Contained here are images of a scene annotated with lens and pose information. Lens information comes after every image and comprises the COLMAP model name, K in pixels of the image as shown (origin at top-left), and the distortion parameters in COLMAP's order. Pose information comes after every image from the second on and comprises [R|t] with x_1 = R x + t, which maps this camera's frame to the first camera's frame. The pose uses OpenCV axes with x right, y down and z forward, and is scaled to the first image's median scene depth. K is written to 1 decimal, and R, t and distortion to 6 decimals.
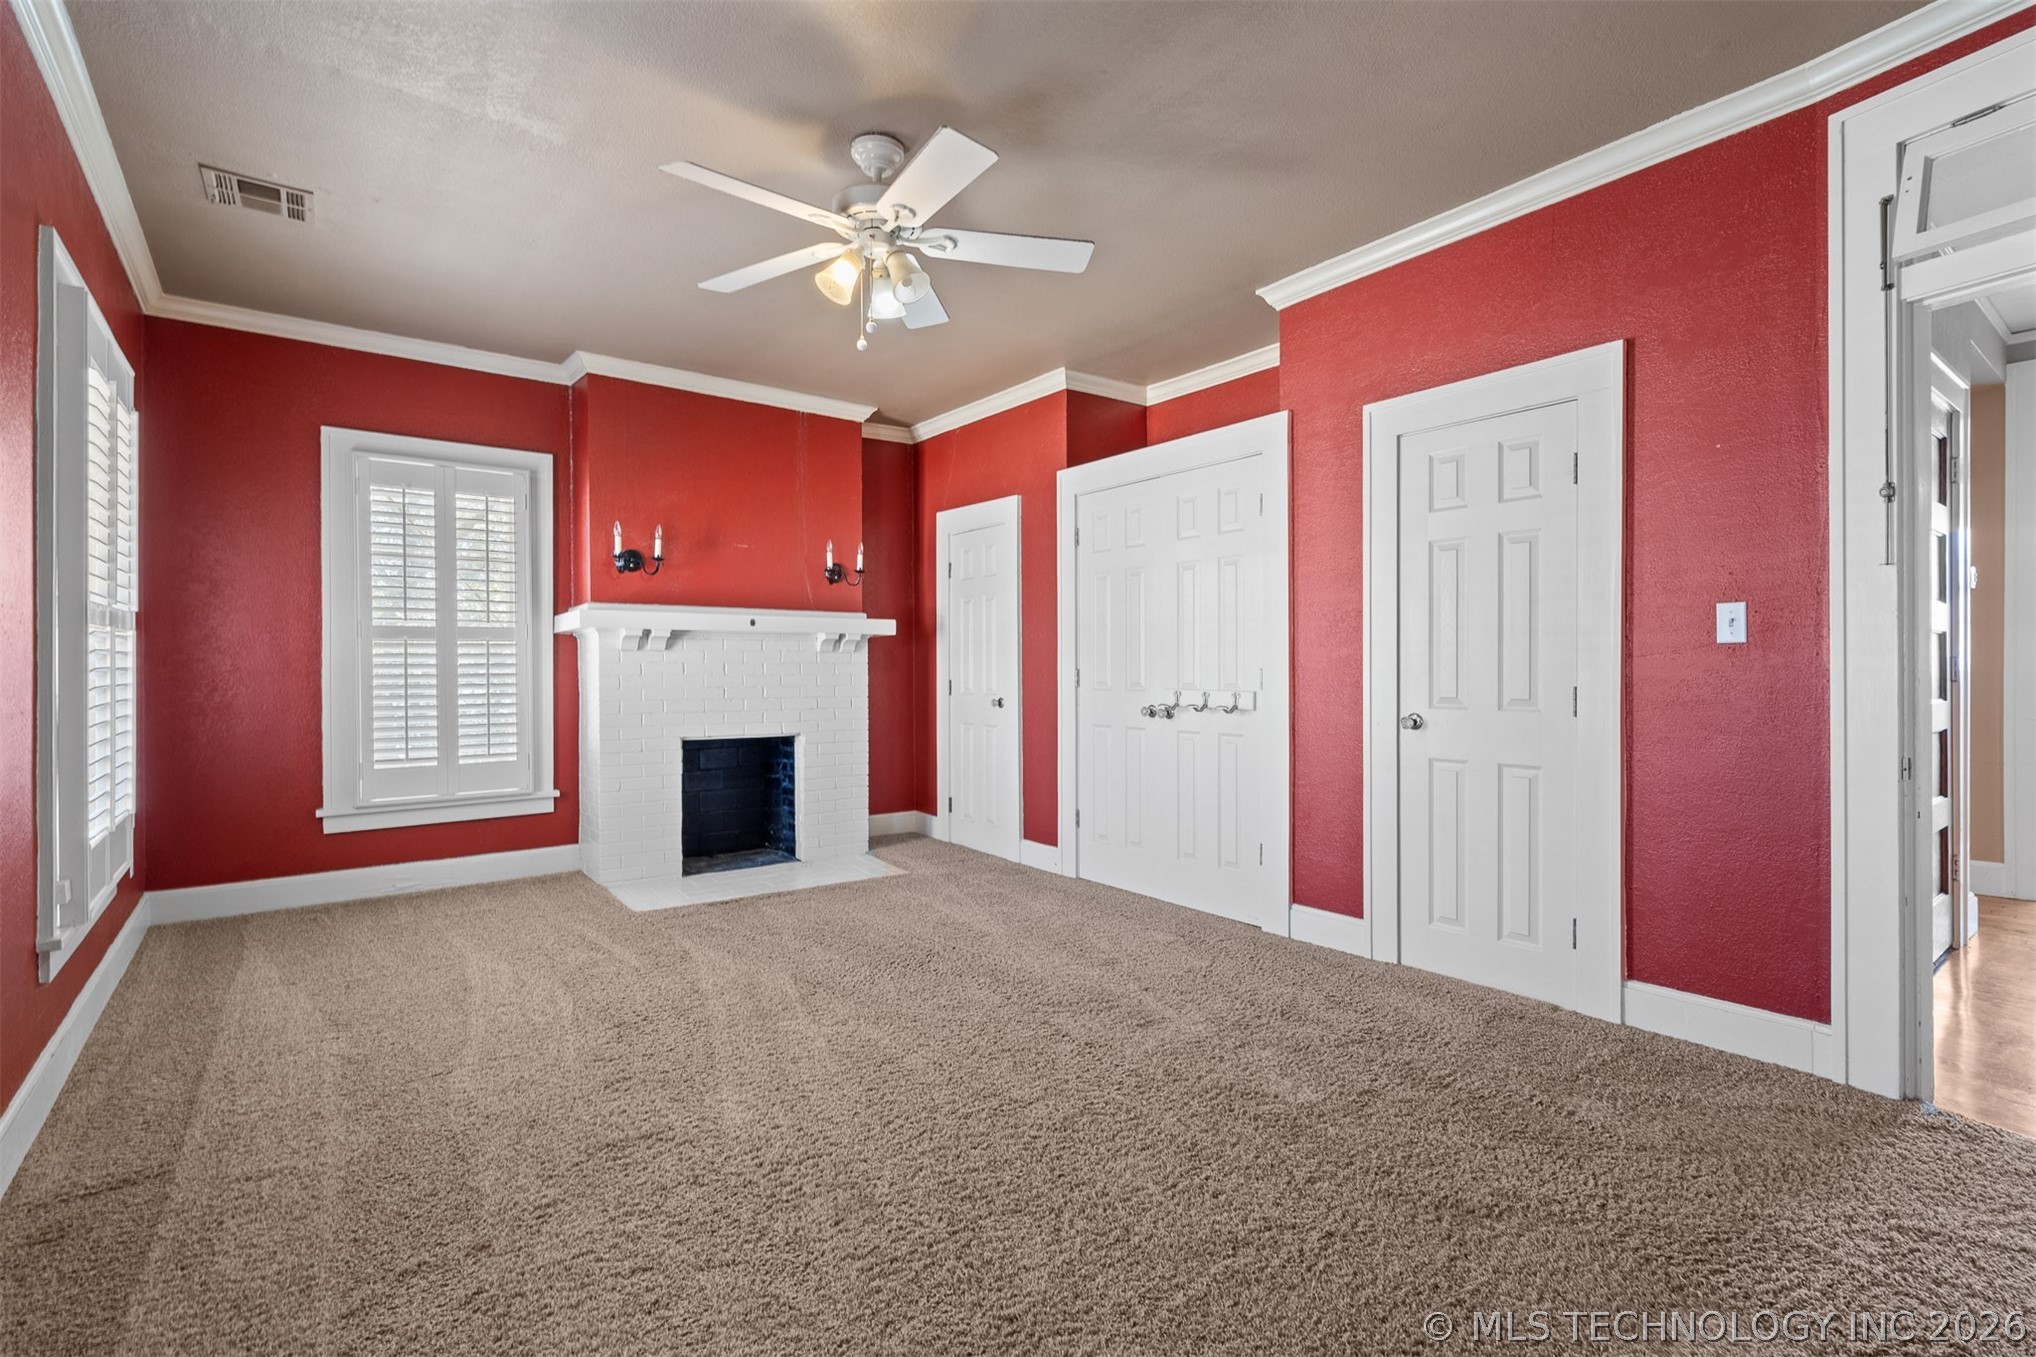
lens RADIAL K [[940.8, 0, 1019.4], [0, 940.8, 672.9], [0, 0, 1]] dist [-0.000809, 0.000227]
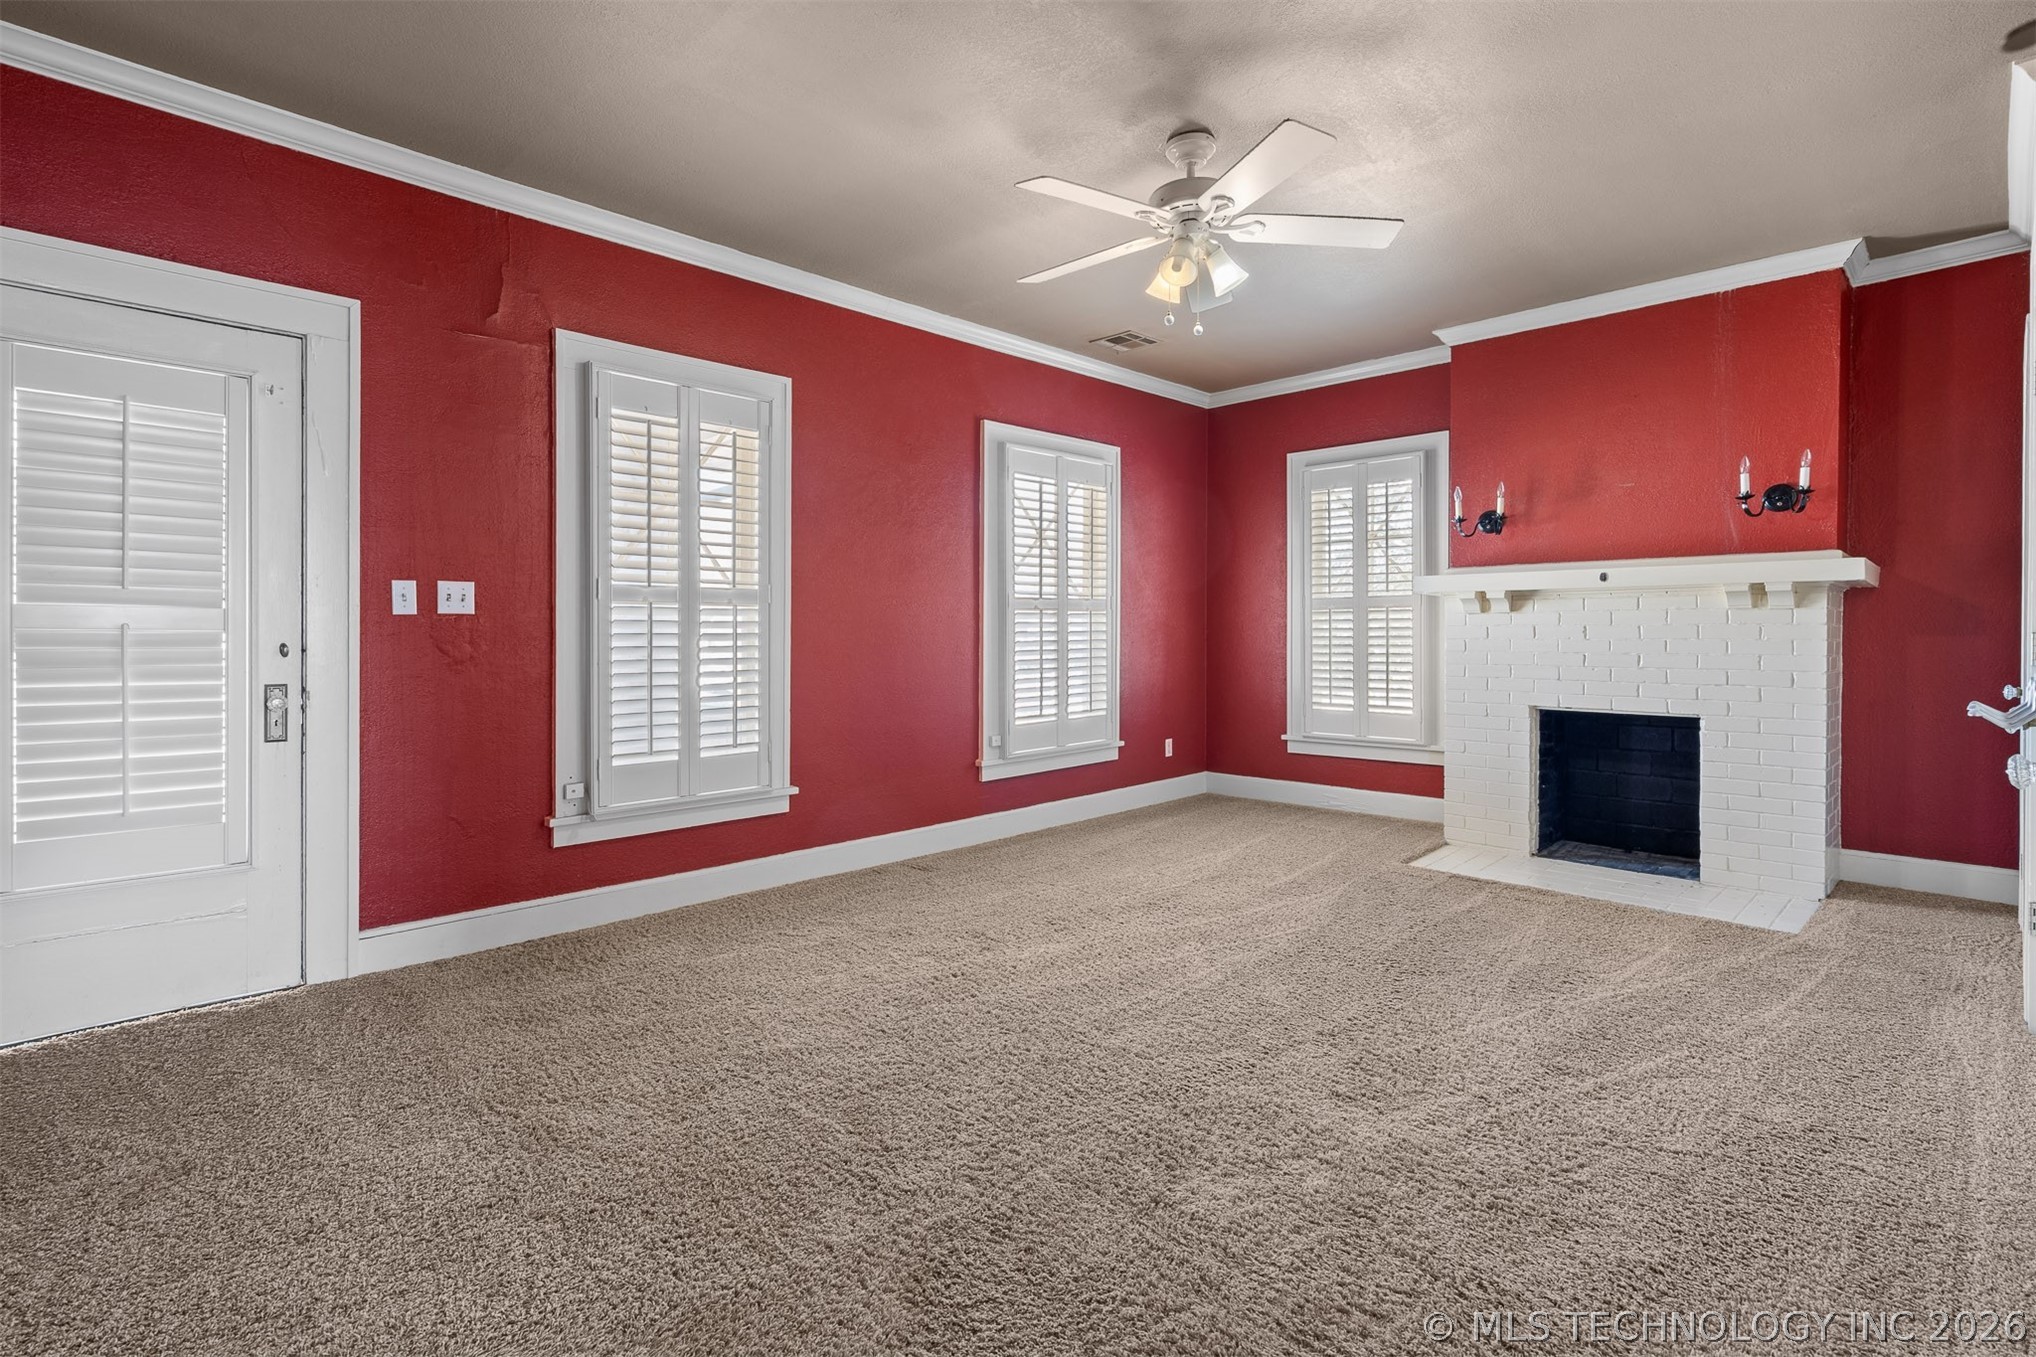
lens RADIAL K [[950.7, 0, 1012.9], [0, 950.7, 656.8], [0, 0, 1]] dist [-0.002292, 0.000401]
pose [[0.131478, 0.027532, -0.990937, 0.519970], [-0.003290, 0.999621, 0.027336, -0.004017], [0.991314, -0.000334, 0.131519, 0.381786]]
